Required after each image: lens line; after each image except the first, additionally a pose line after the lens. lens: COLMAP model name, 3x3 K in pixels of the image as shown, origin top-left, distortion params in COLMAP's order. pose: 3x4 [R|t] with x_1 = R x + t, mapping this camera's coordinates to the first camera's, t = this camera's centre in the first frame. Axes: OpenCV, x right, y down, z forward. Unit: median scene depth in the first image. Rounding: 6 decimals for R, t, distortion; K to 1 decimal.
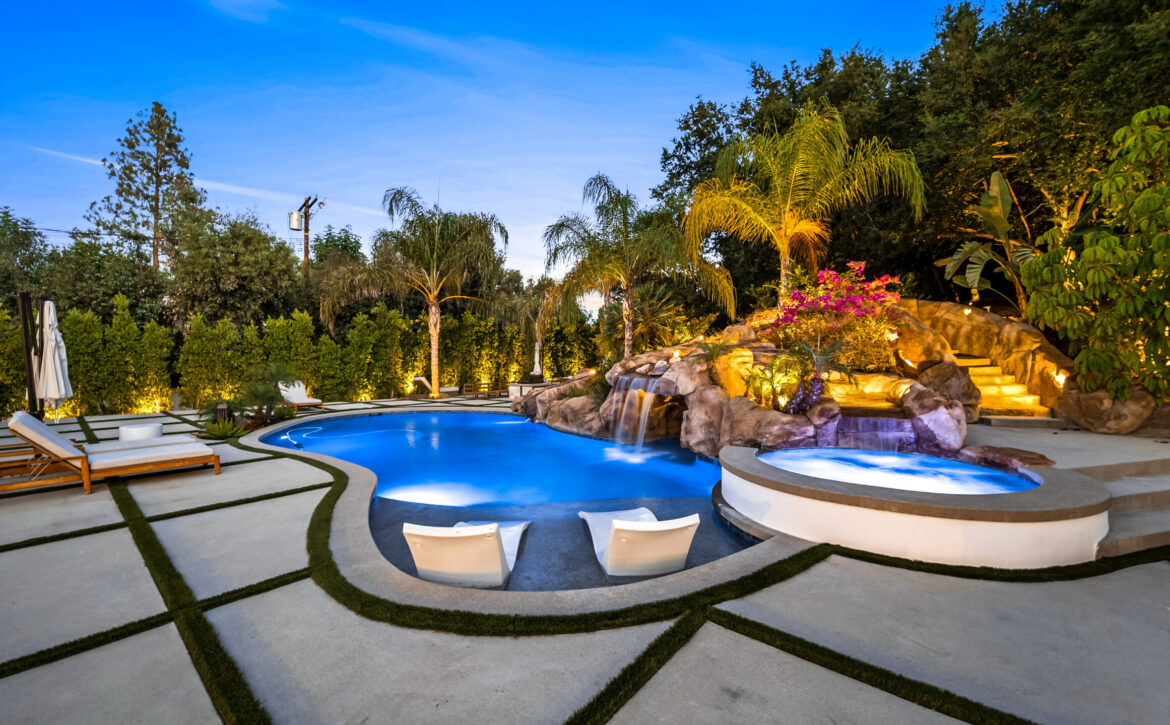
lens RADIAL K [[461.9, 0, 579.3], [0, 461.9, 361.6], [0, 0, 1]] dist [-0.001077, 0.000039]
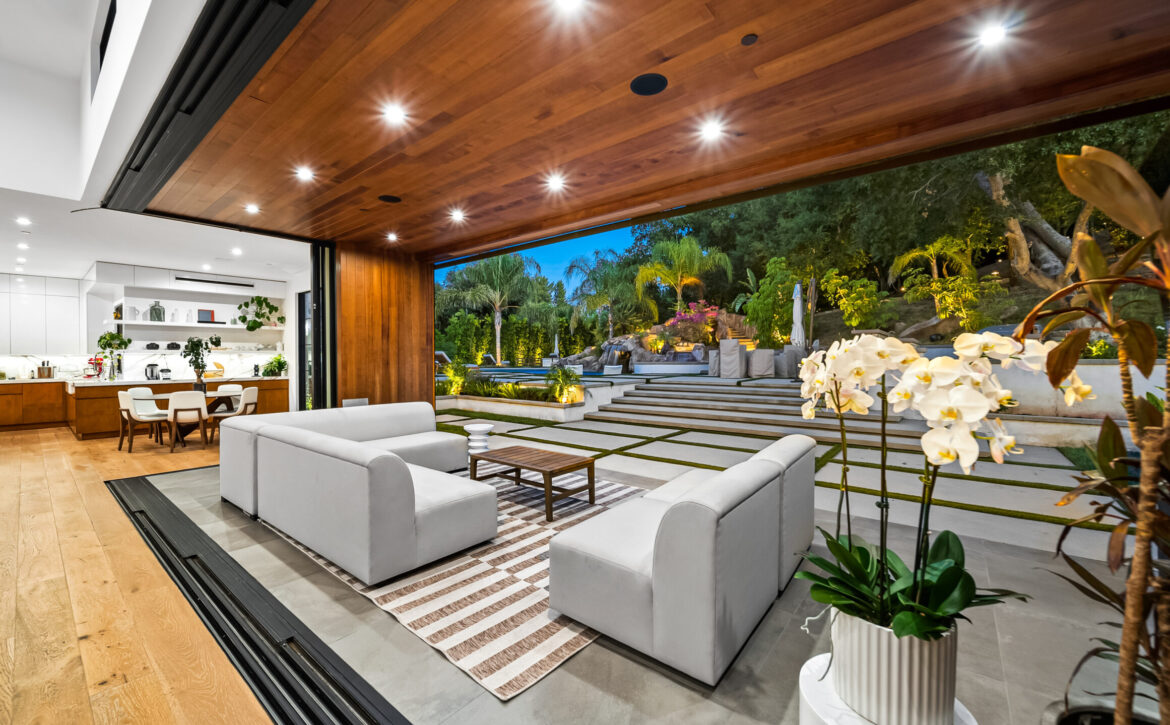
lens RADIAL K [[461.9, 0, 579.3], [0, 461.9, 361.6], [0, 0, 1]] dist [-0.001077, 0.000039]
pose [[0.999740, 0.000423, 0.022787, -0.083038], [-0.000666, 0.999943, 0.010640, 0.063848], [-0.022781, -0.010652, 0.999684, -1.041280]]
